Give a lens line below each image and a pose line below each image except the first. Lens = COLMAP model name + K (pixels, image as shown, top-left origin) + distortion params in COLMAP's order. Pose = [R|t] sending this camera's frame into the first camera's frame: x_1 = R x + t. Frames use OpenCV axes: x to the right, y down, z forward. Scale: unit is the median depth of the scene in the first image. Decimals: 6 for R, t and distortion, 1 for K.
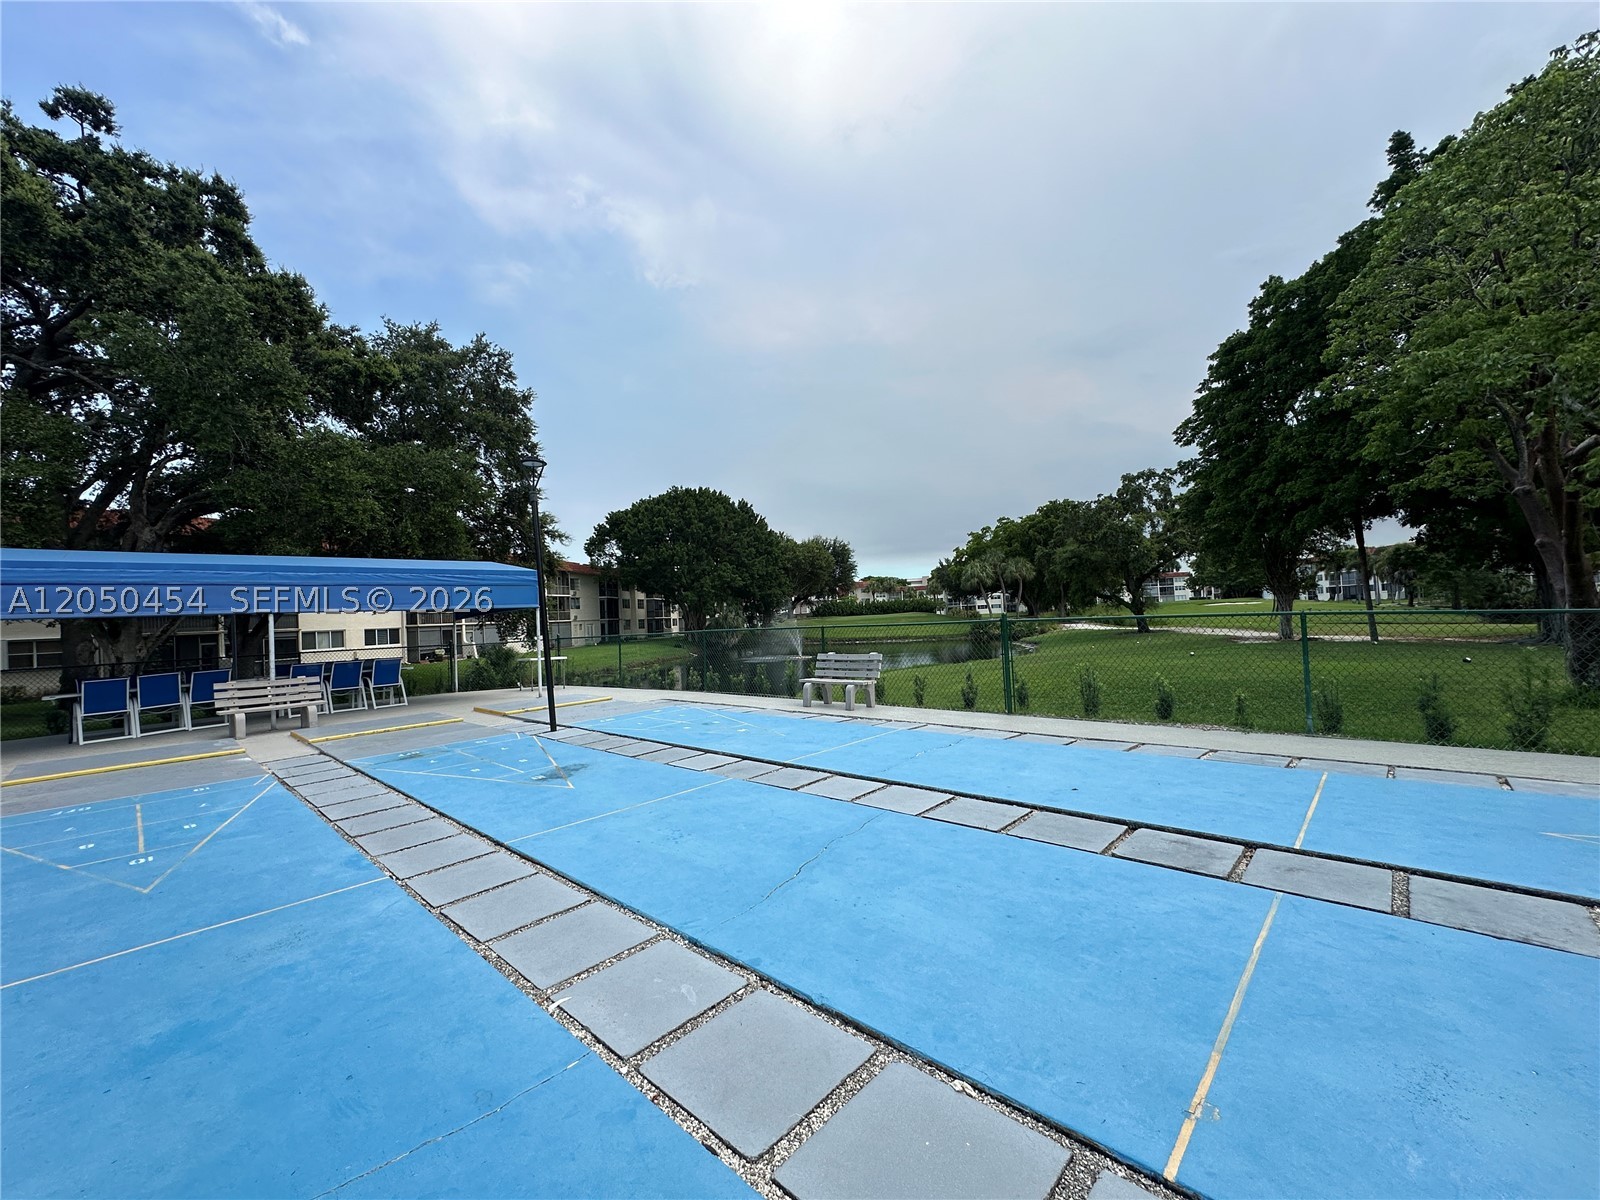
lens RADIAL K [[638.5, 0, 799.4], [0, 638.5, 604.9], [0, 0, 1]] dist [-0.001813, -0.000194]
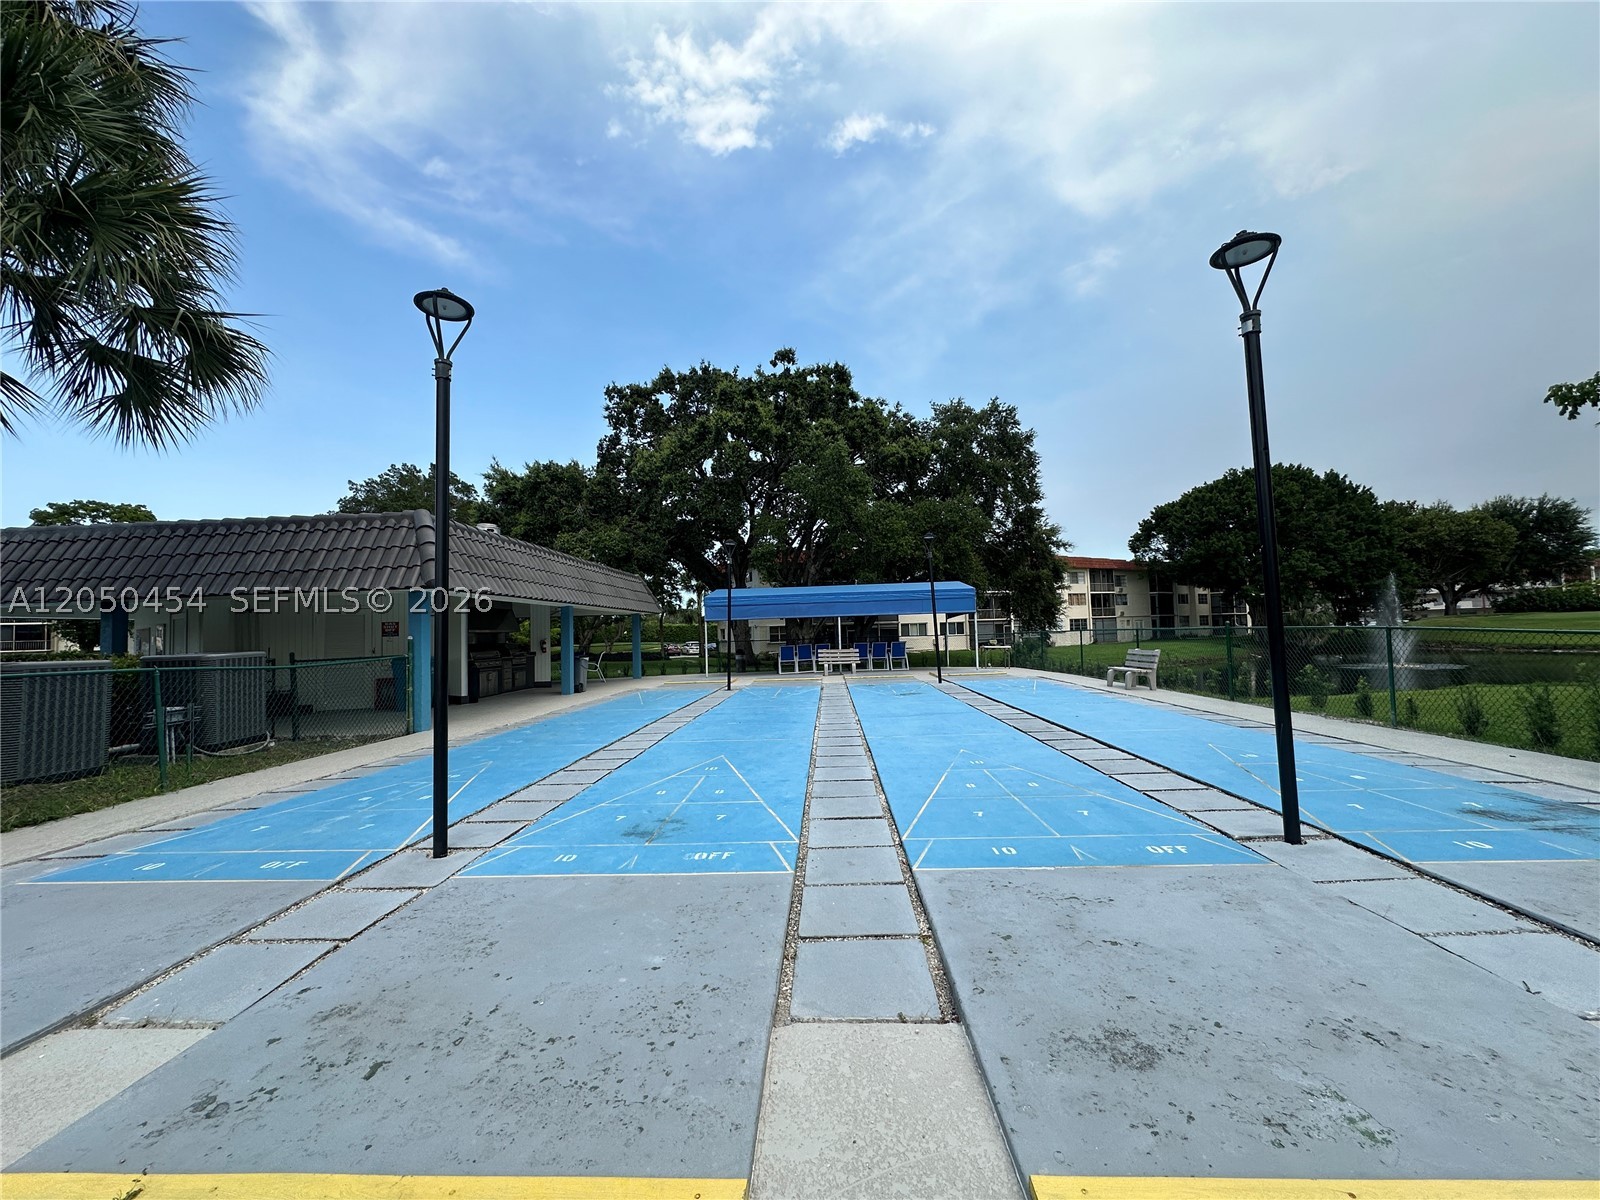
lens RADIAL K [[638.5, 0, 799.4], [0, 638.5, 604.9], [0, 0, 1]] dist [-0.001813, -0.000194]
pose [[0.652081, -0.006381, -0.758122, 0.091010], [0.013788, 0.999899, 0.003443, -0.004674], [0.758024, -0.012699, 0.652103, -0.059990]]
